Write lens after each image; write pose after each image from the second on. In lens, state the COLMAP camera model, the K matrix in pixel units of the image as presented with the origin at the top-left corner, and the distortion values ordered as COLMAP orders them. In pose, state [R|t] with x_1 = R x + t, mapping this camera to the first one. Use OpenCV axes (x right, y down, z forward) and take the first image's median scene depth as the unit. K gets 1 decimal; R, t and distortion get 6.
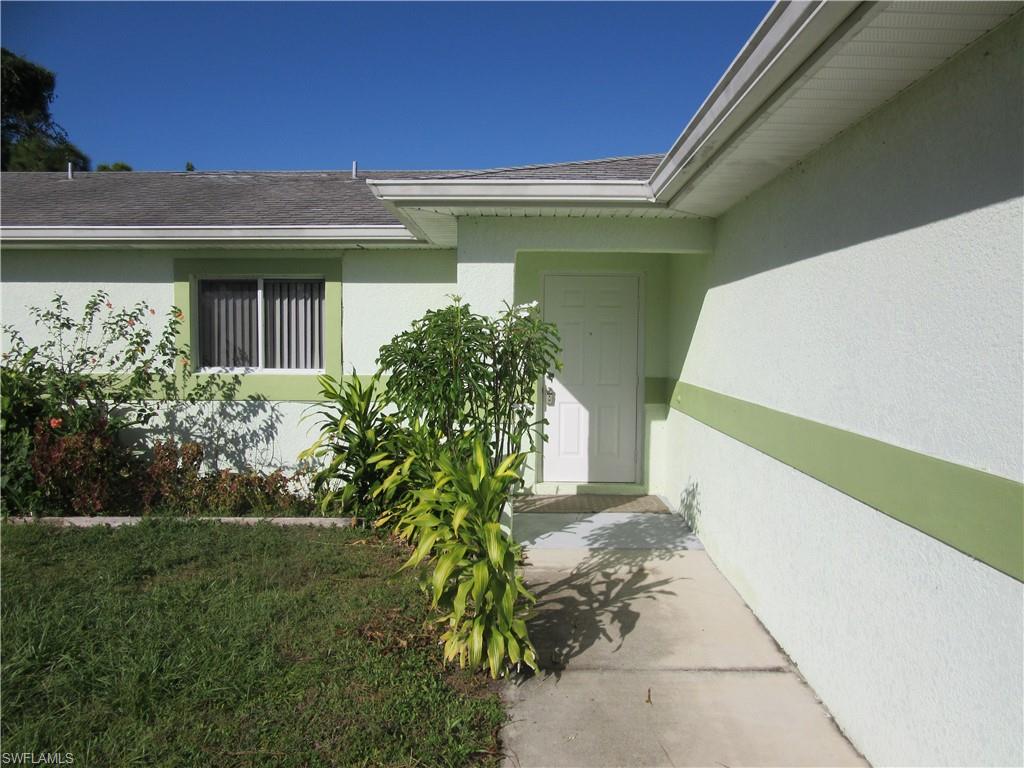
lens RADIAL K [[761.0, 0, 514.4], [0, 761.0, 382.1], [0, 0, 1]] dist [-0.030635, 0.007935]
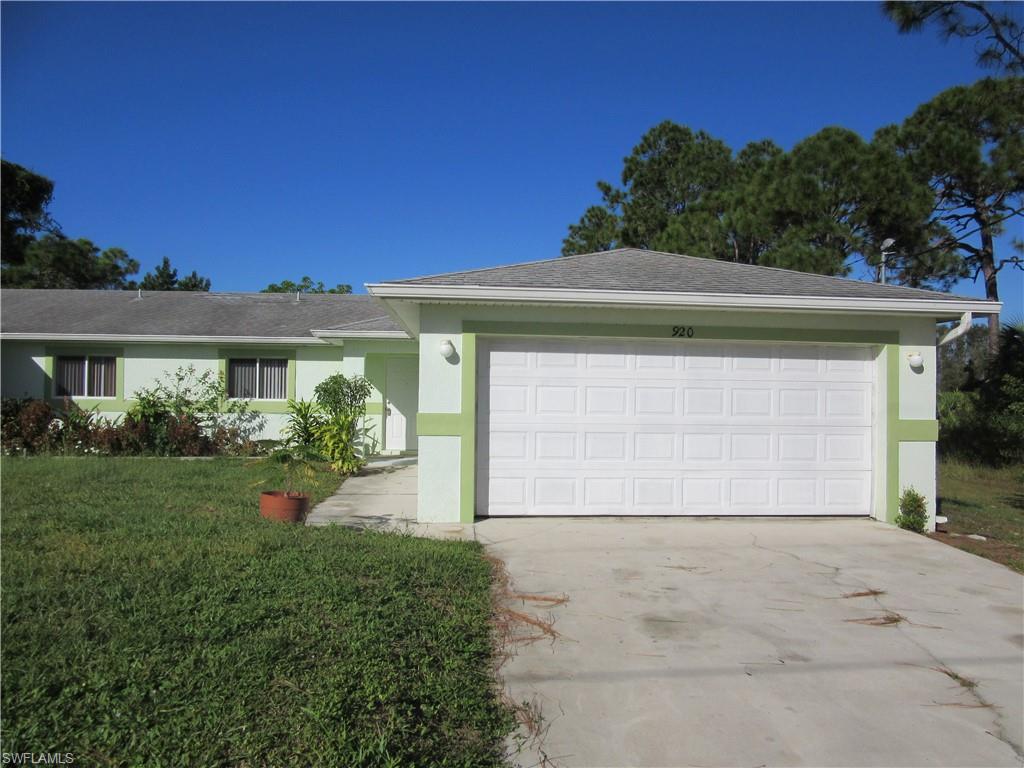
lens RADIAL K [[761.0, 0, 514.4], [0, 761.0, 382.1], [0, 0, 1]] dist [-0.030635, 0.007935]
pose [[0.995186, 0.006049, 0.097816, 0.197228], [0.000742, 0.997600, -0.069234, 0.088538], [-0.098000, 0.068974, 0.992793, -1.285190]]
